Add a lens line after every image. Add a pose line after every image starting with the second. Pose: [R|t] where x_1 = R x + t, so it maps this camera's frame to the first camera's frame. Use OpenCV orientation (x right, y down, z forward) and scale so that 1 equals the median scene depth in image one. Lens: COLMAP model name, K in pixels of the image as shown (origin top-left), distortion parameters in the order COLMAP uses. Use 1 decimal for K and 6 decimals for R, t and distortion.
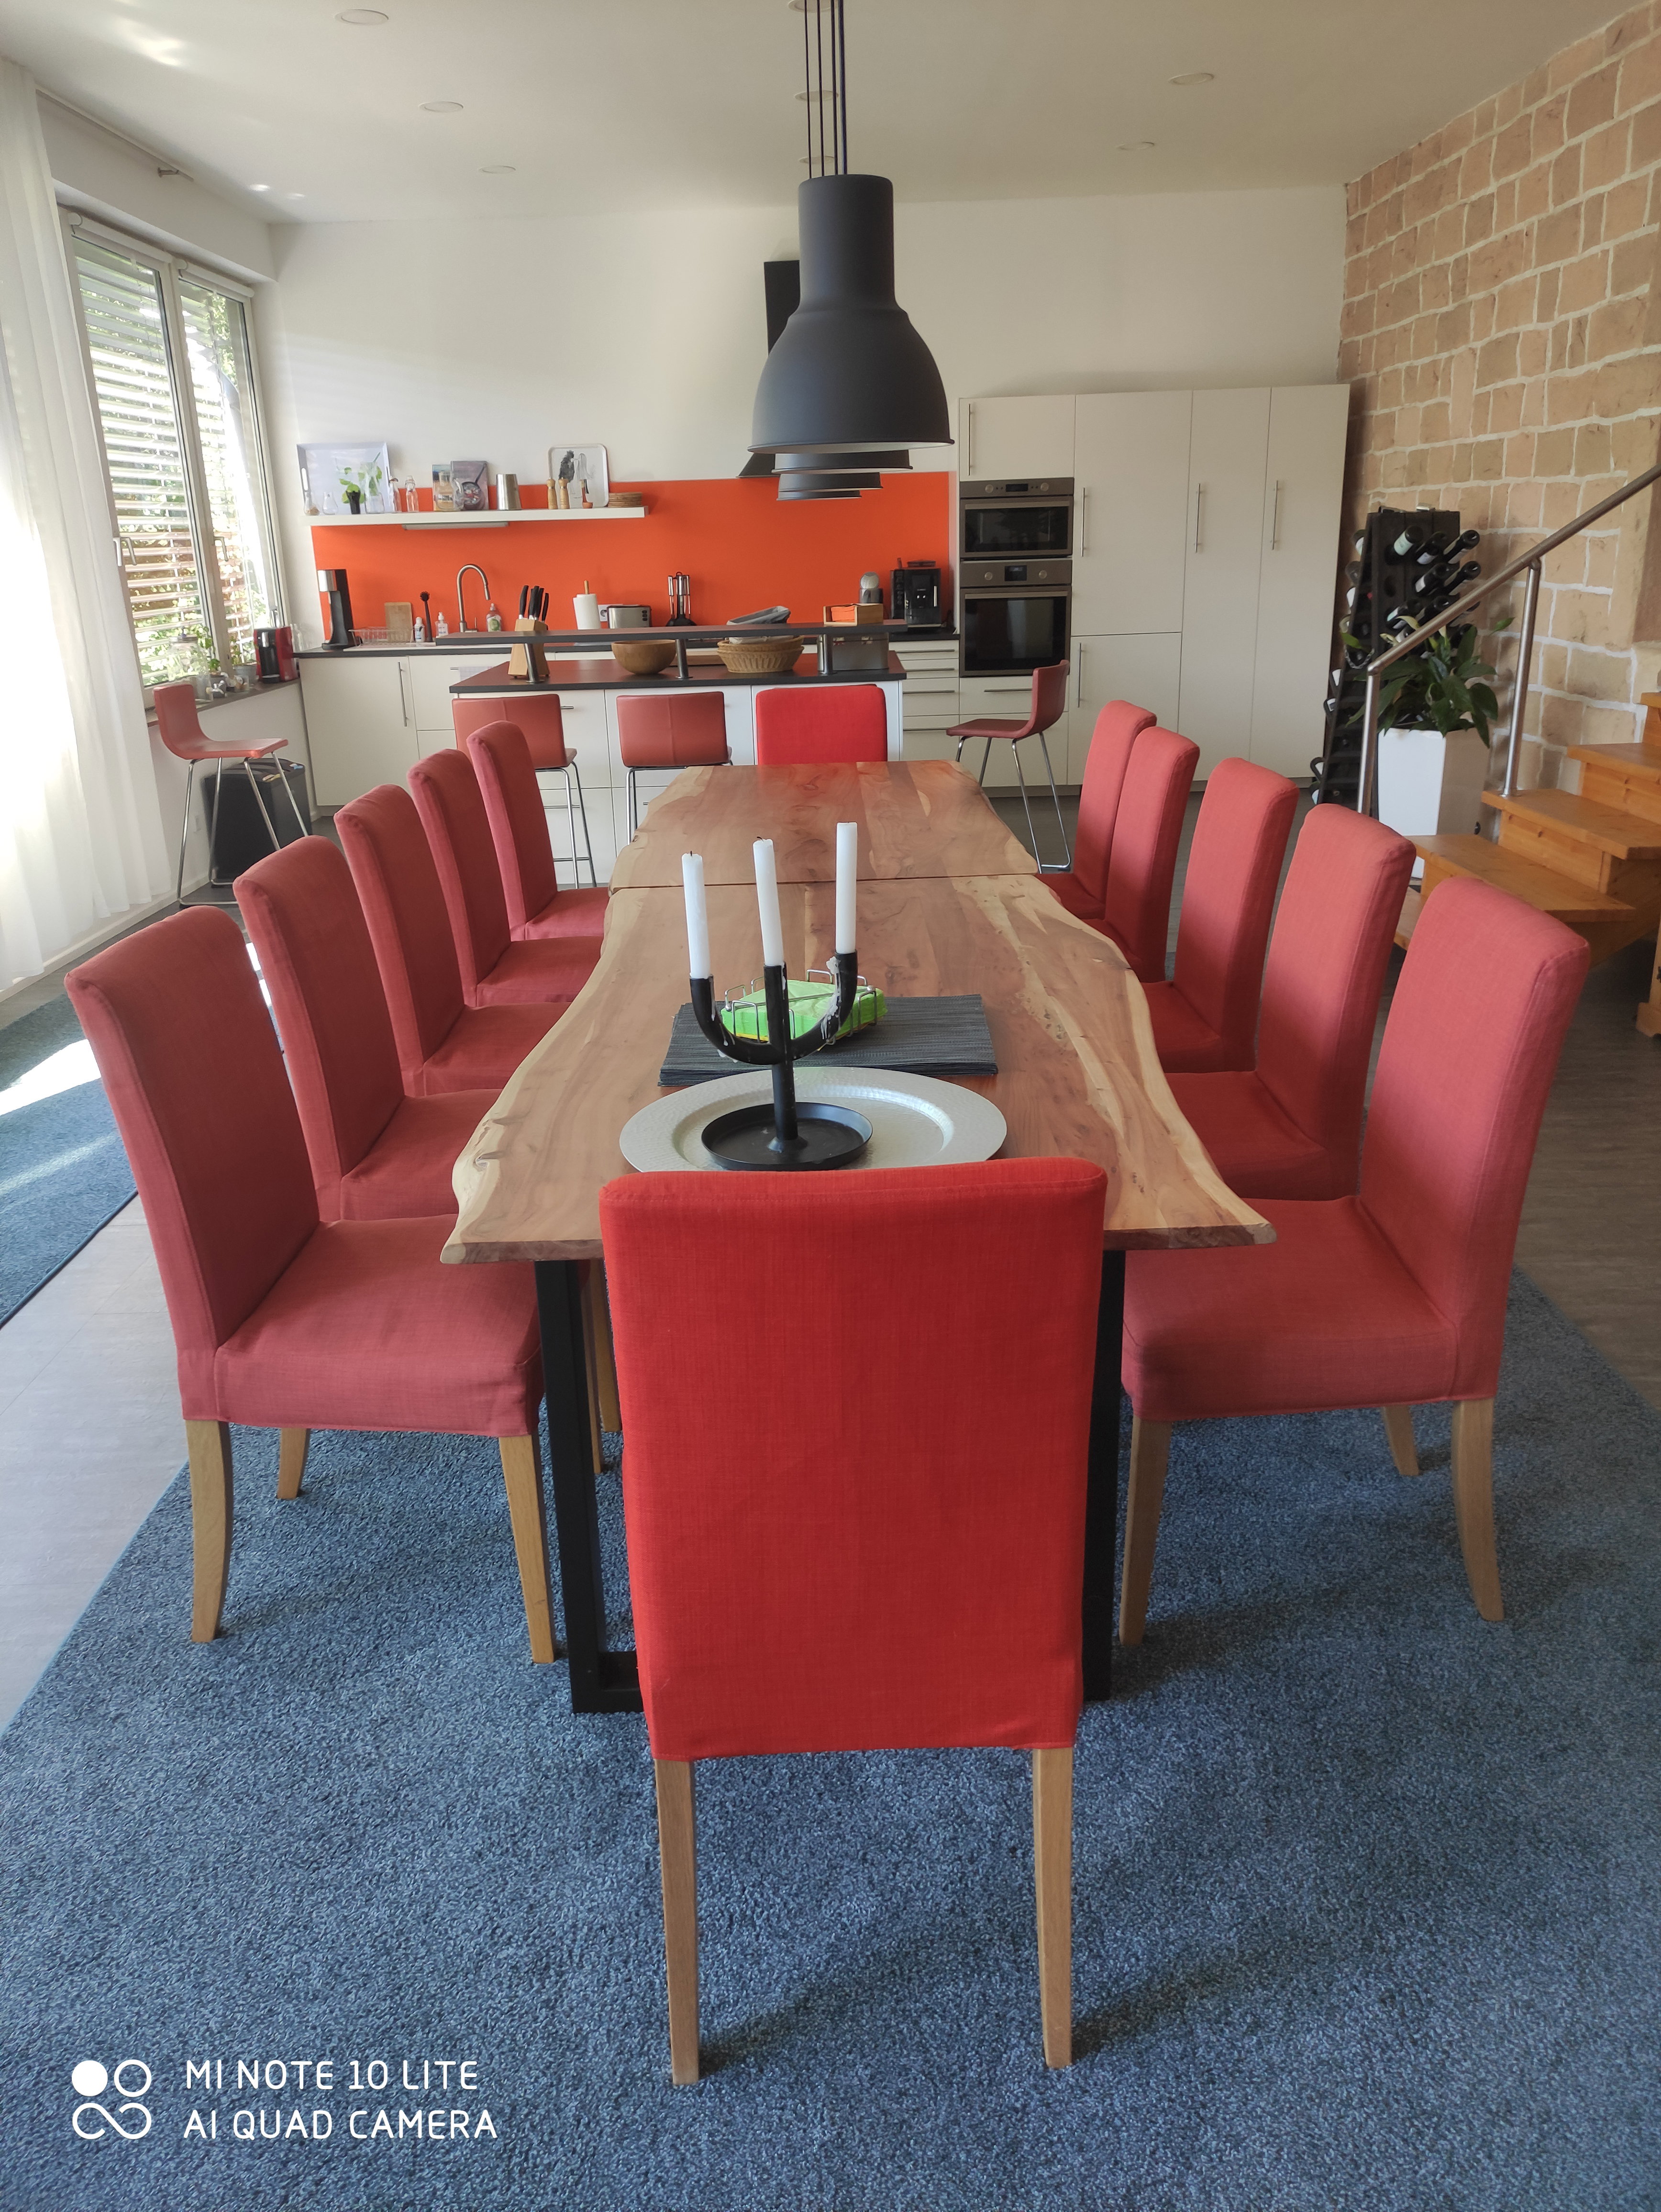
lens RADIAL K [[1646.4, 0, 817.6], [0, 1646.4, 1094.2], [0, 0, 1]] dist [0.022905, -0.006312]
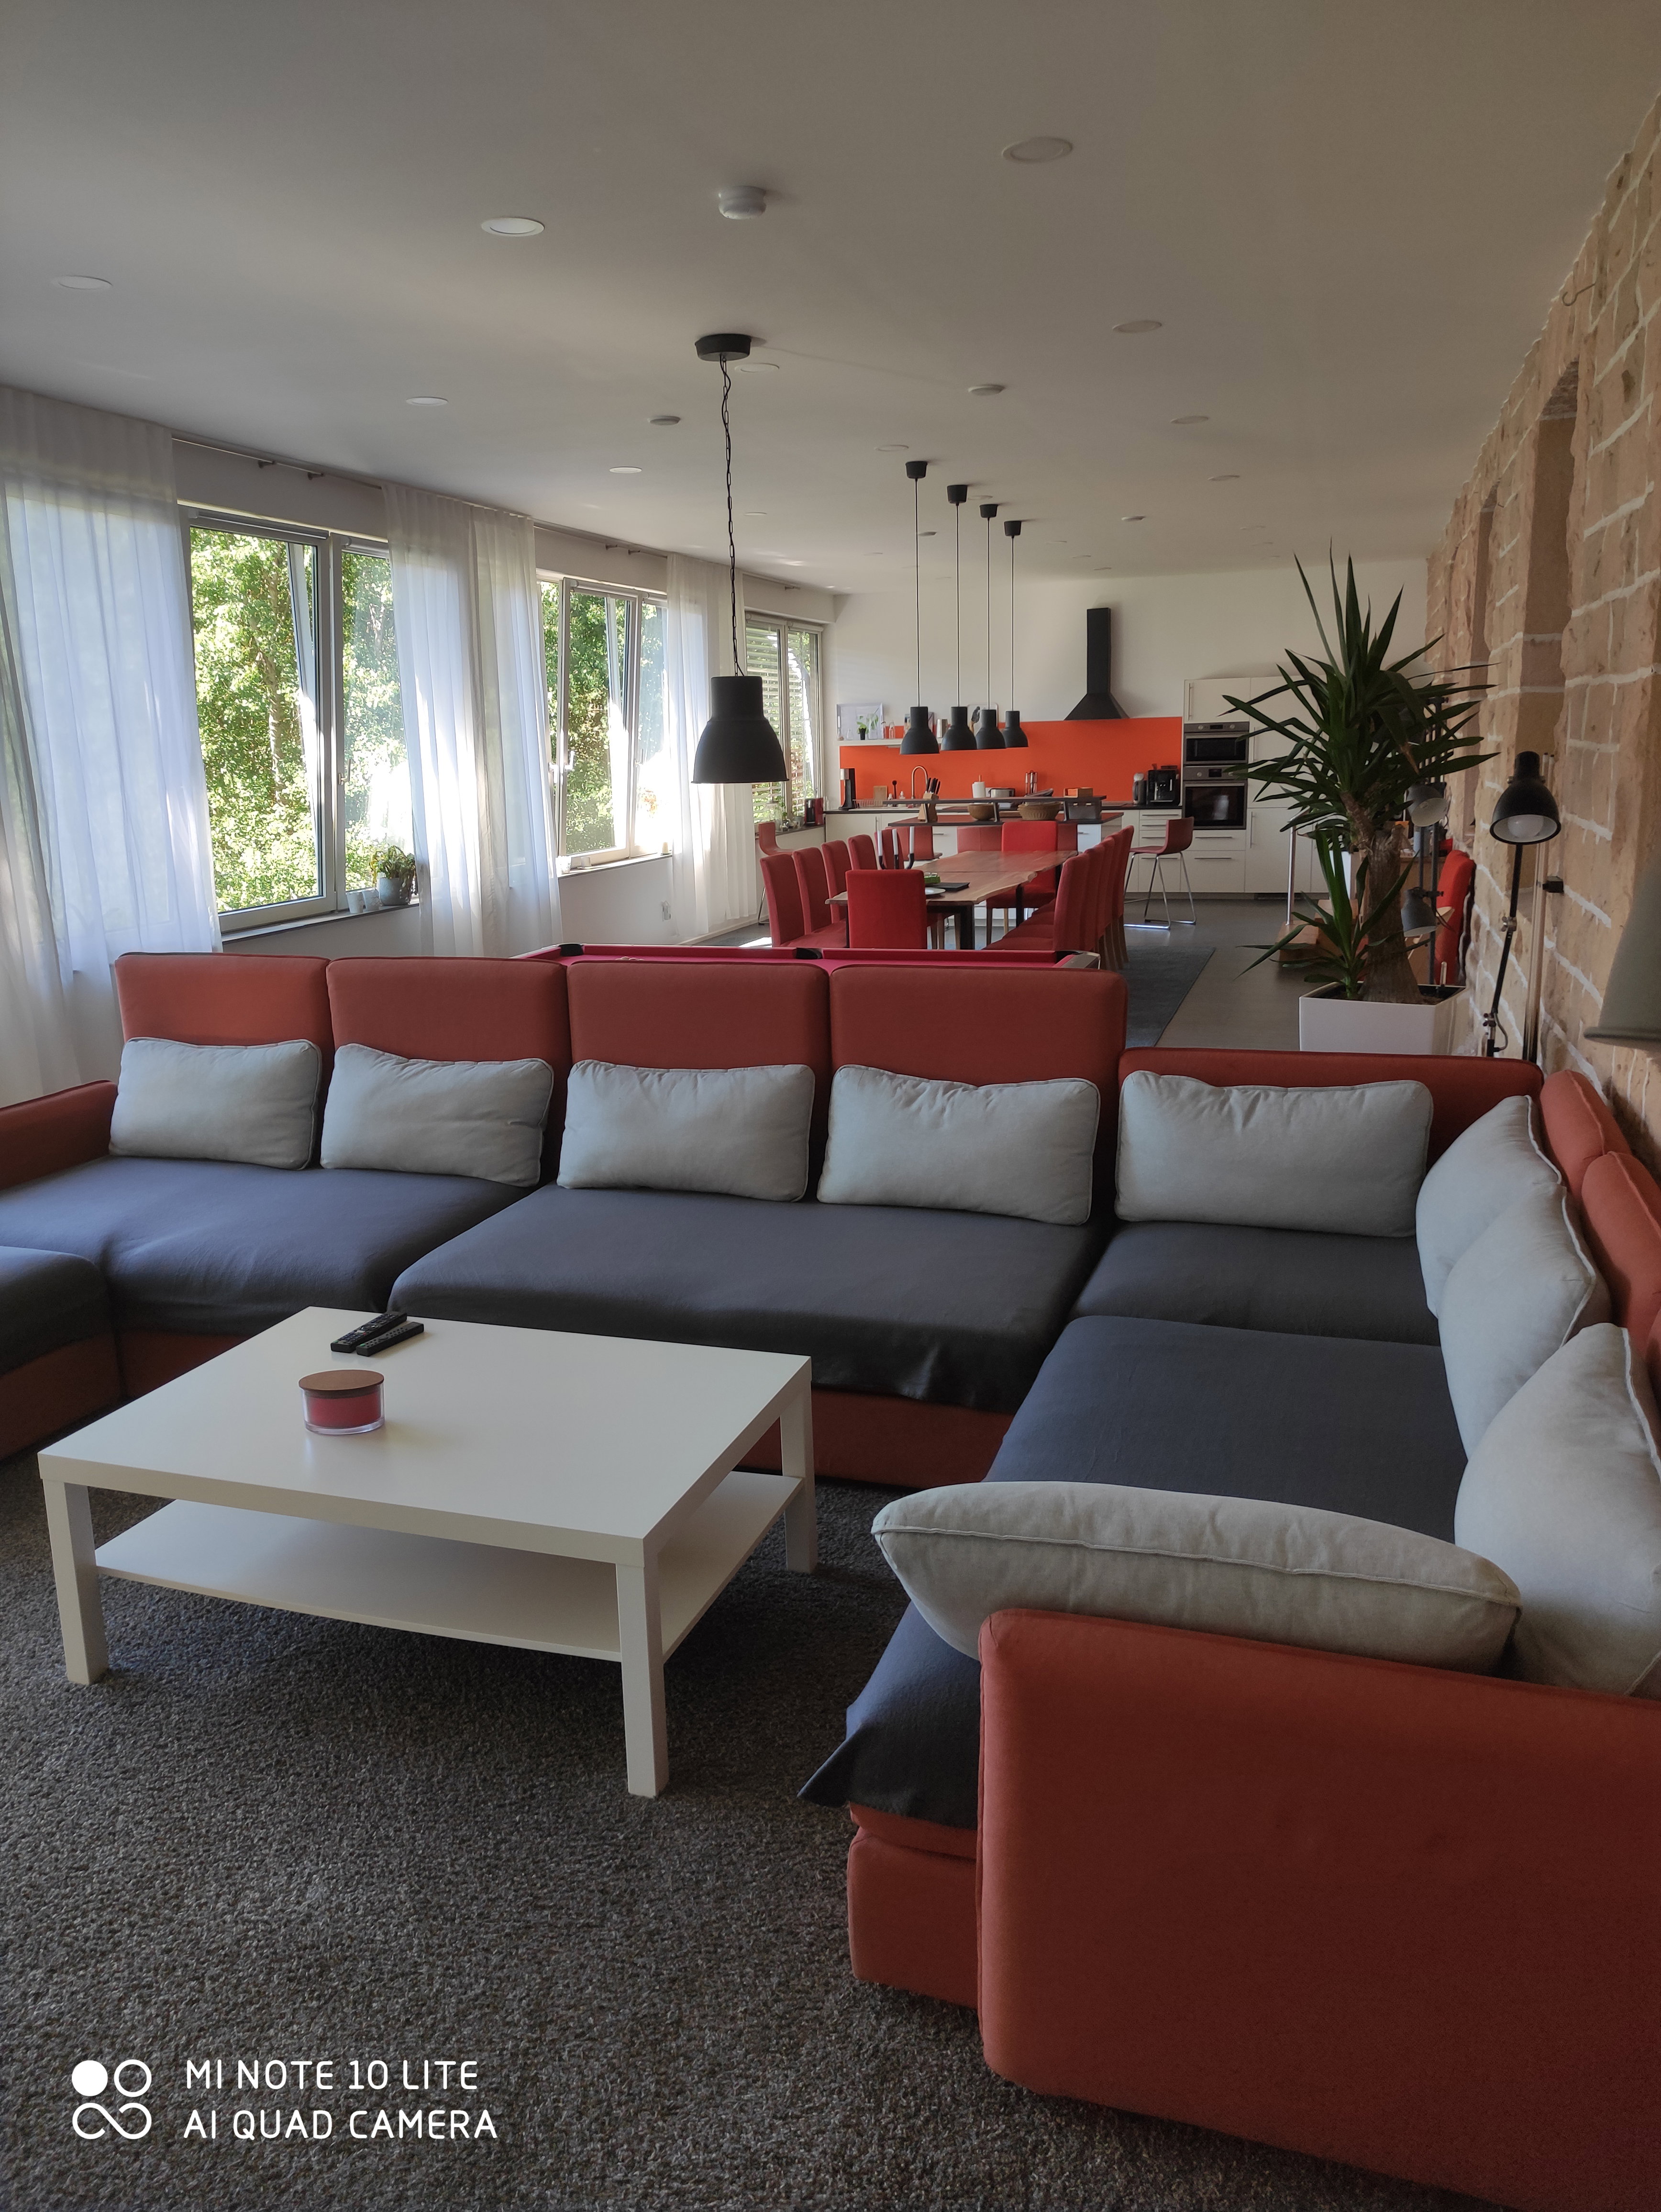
lens RADIAL K [[1646.4, 0, 817.6], [0, 1646.4, 1094.2], [0, 0, 1]] dist [0.022905, -0.006312]
pose [[0.952207, 0.066626, -0.298097, 0.321056], [-0.098155, 0.990904, -0.092063, 0.281563], [0.289252, 0.116922, 0.950086, -0.932735]]
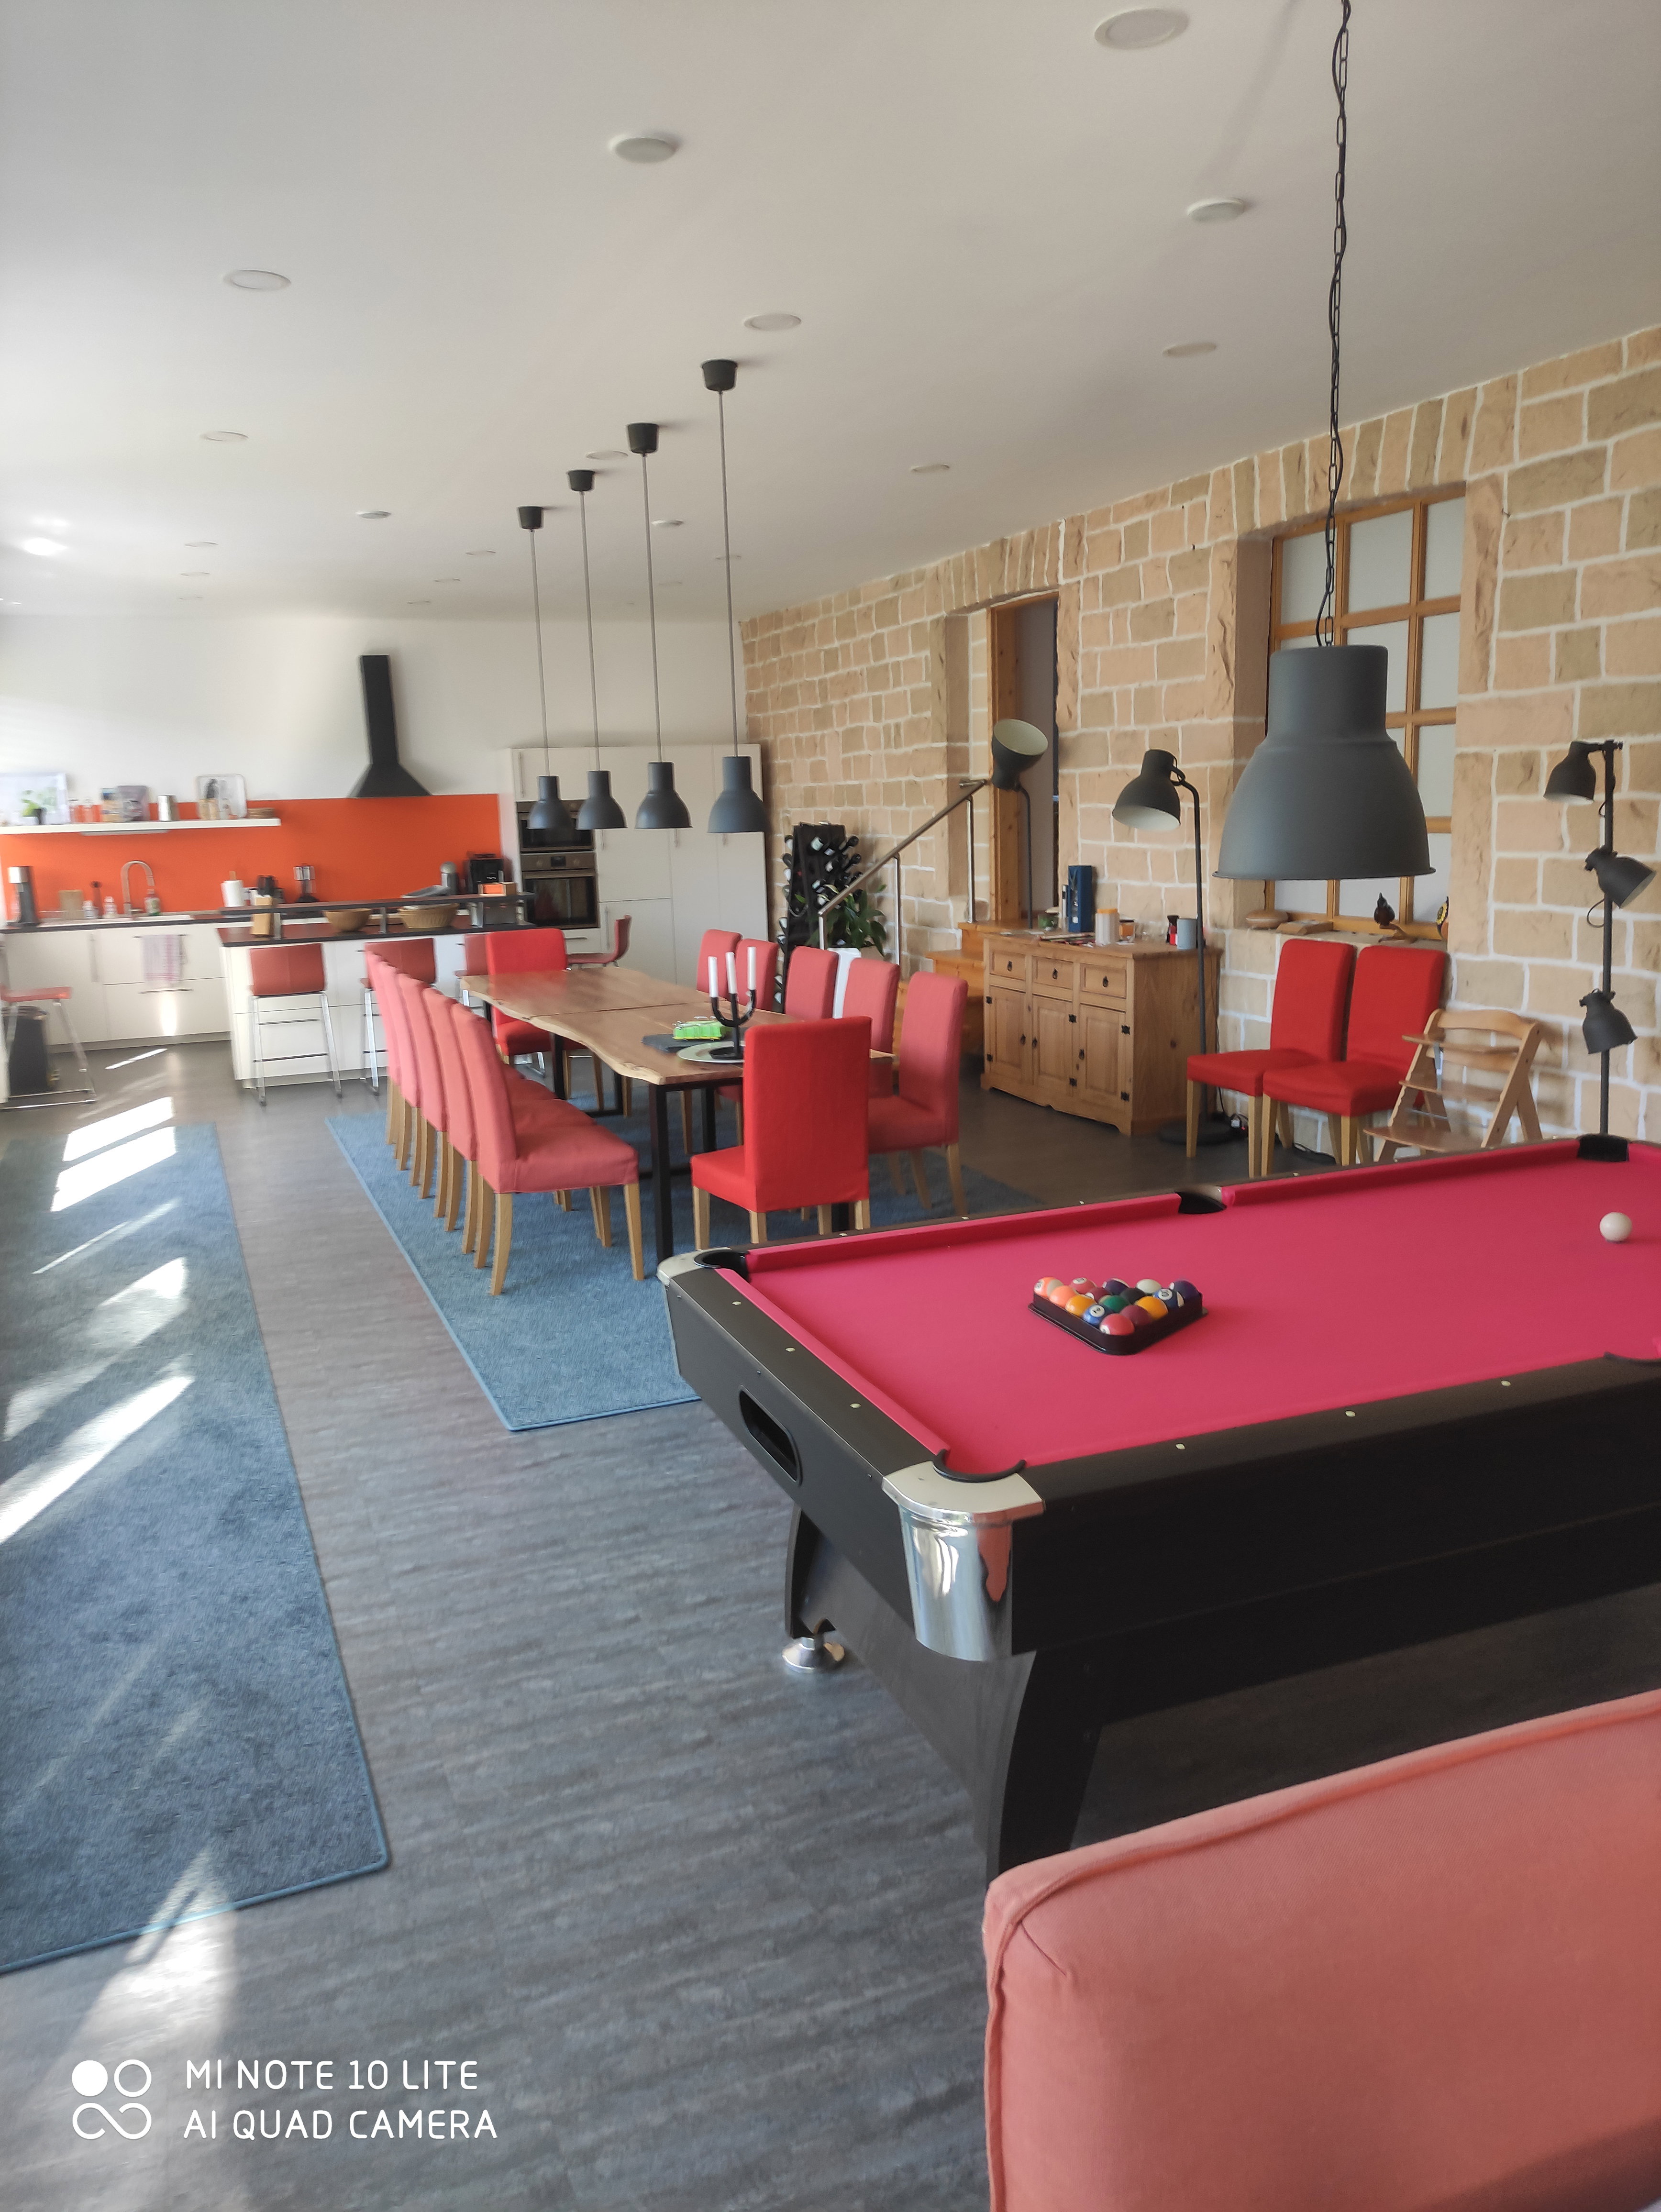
lens RADIAL K [[1646.4, 0, 817.6], [0, 1646.4, 1094.2], [0, 0, 1]] dist [0.022905, -0.006312]
pose [[0.928928, -0.066032, 0.364324, -0.250934], [0.123463, 0.982895, -0.136654, 0.135364], [-0.349069, 0.171922, 0.921191, -0.460535]]
